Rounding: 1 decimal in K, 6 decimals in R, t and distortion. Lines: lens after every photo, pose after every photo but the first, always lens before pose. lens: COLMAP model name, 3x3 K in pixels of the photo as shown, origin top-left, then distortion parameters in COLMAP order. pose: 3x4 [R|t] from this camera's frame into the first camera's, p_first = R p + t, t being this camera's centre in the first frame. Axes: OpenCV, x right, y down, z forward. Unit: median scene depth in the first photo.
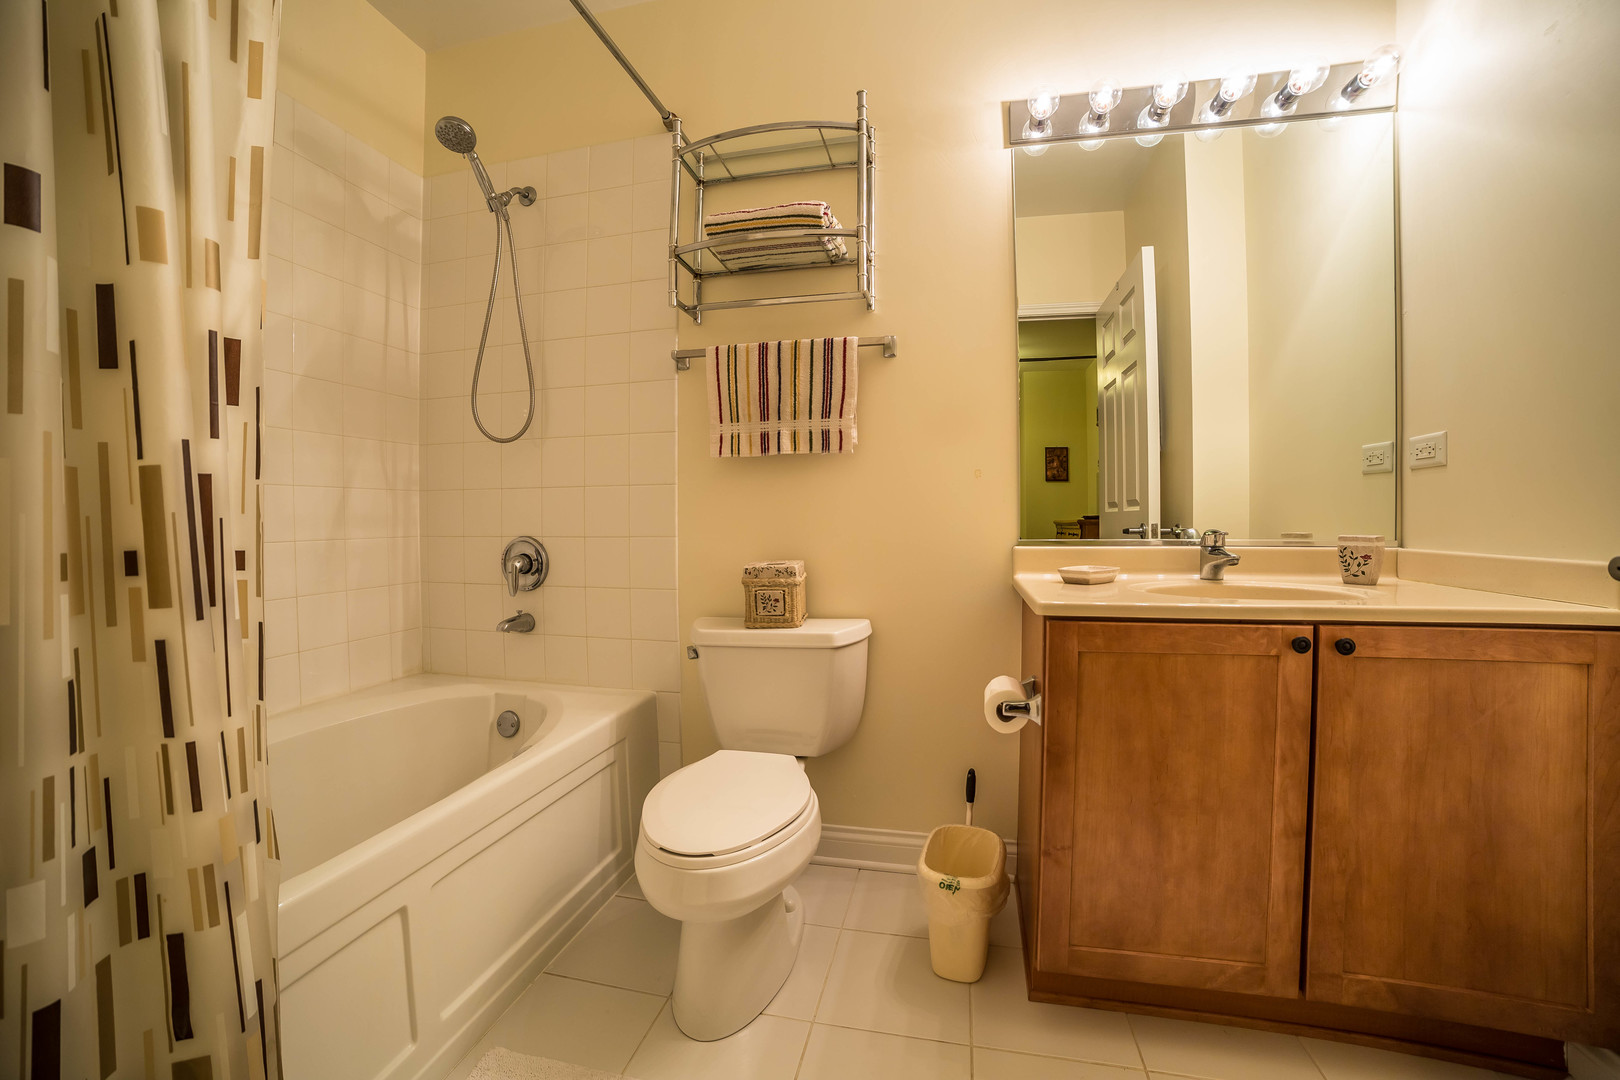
lens RADIAL K [[649.2, 0, 818.3], [0, 649.2, 526.5], [0, 0, 1]] dist [-0.114260, 0.041062]
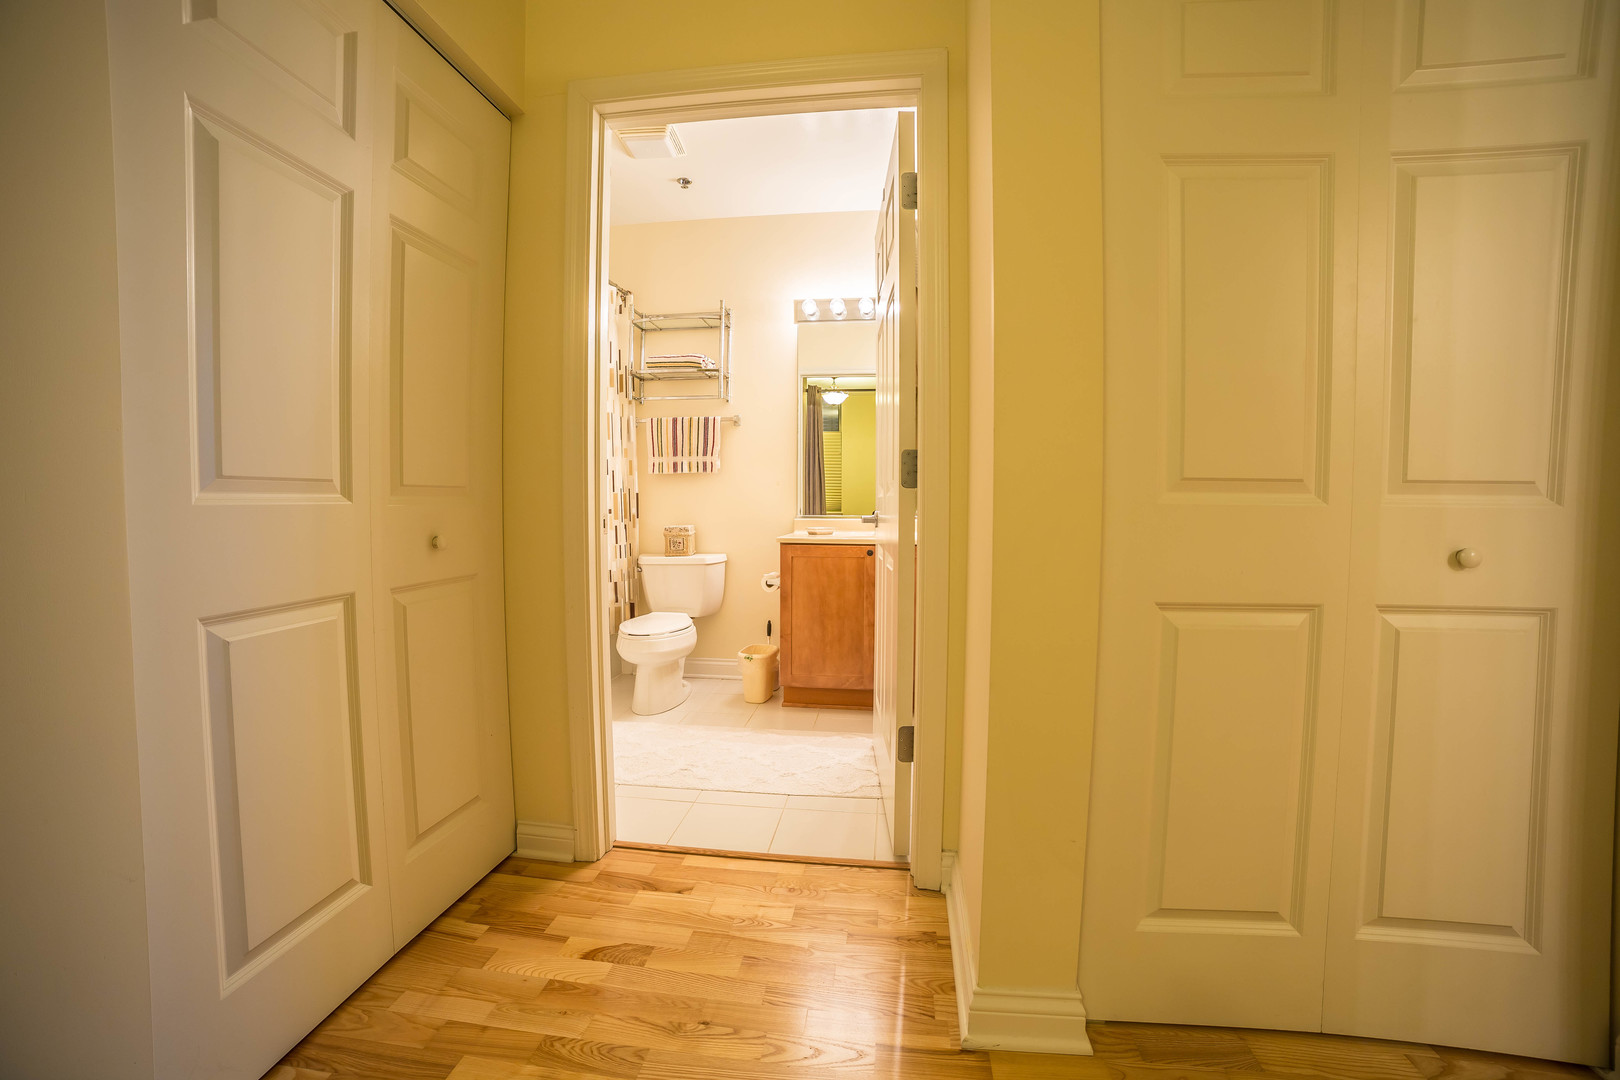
lens RADIAL K [[649.2, 0, 818.3], [0, 649.2, 526.5], [0, 0, 1]] dist [-0.114260, 0.041062]
pose [[0.994918, 0.005515, 0.100542, 0.173188], [-0.007704, 0.999741, 0.021397, 0.011624], [-0.100398, -0.022063, 0.994703, -1.143311]]
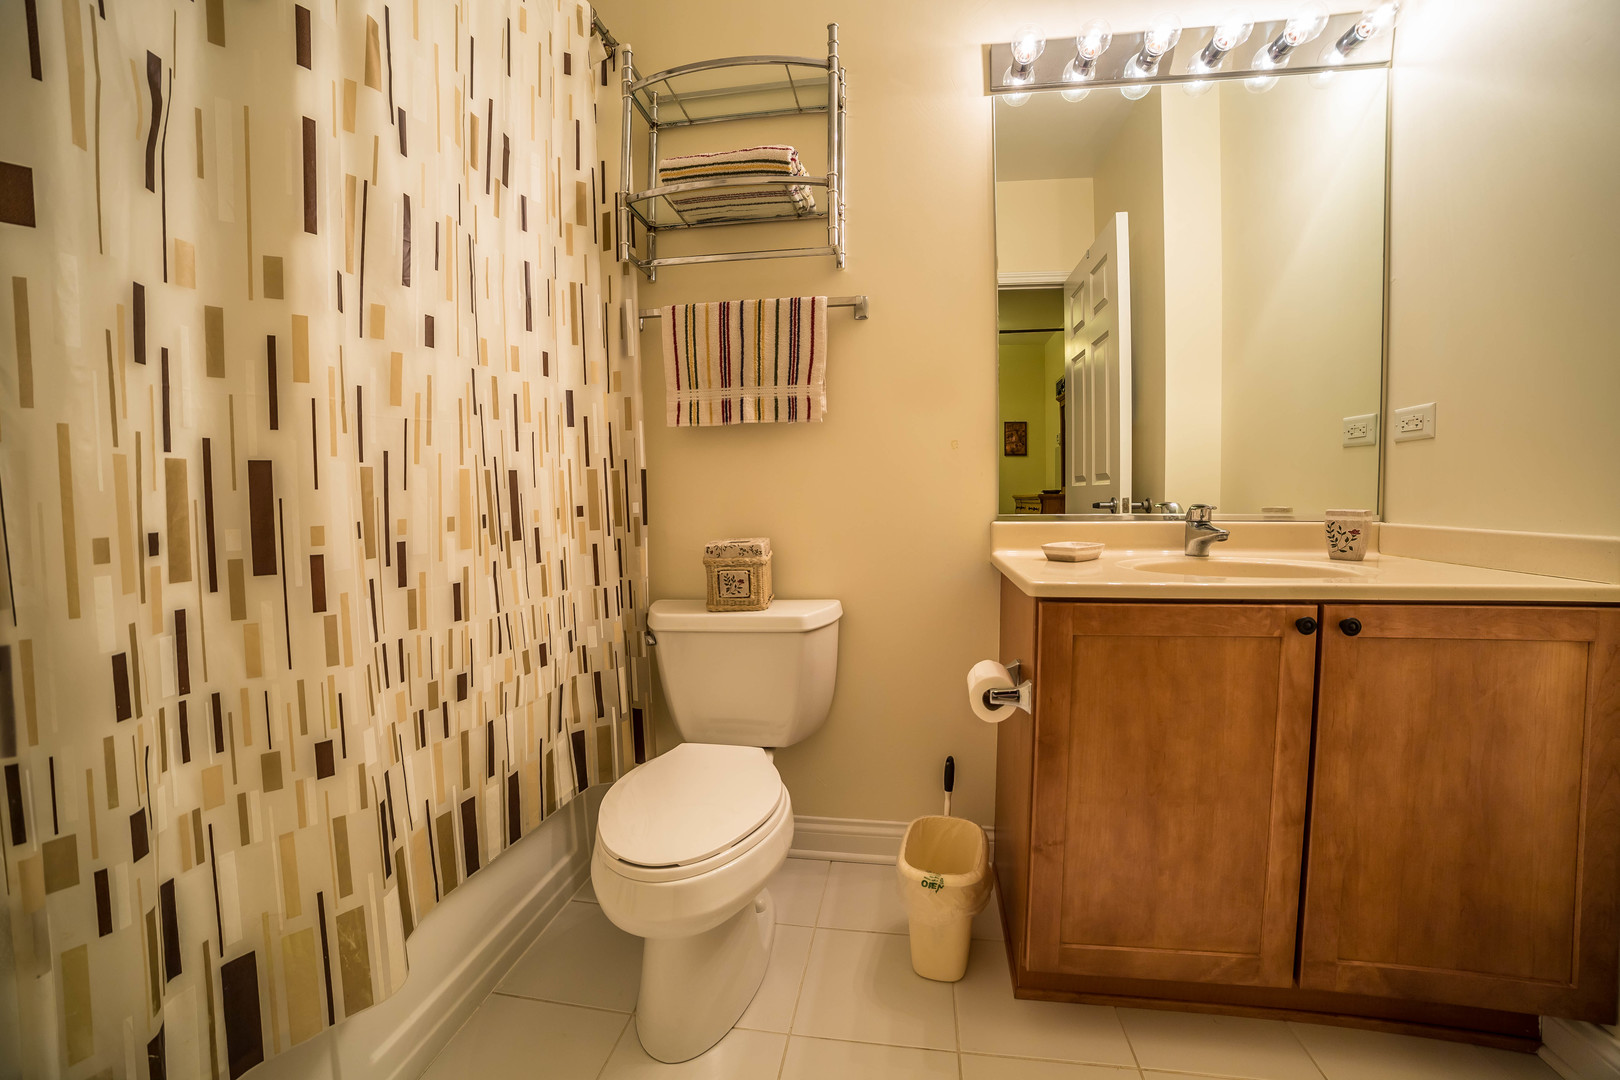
lens RADIAL K [[649.2, 0, 818.3], [0, 649.2, 526.5], [0, 0, 1]] dist [-0.114260, 0.041062]
pose [[0.997680, -0.006752, 0.067746, -0.016435], [0.004157, 0.999254, 0.038384, 0.000496], [-0.067955, -0.038013, 0.996964, 0.071831]]
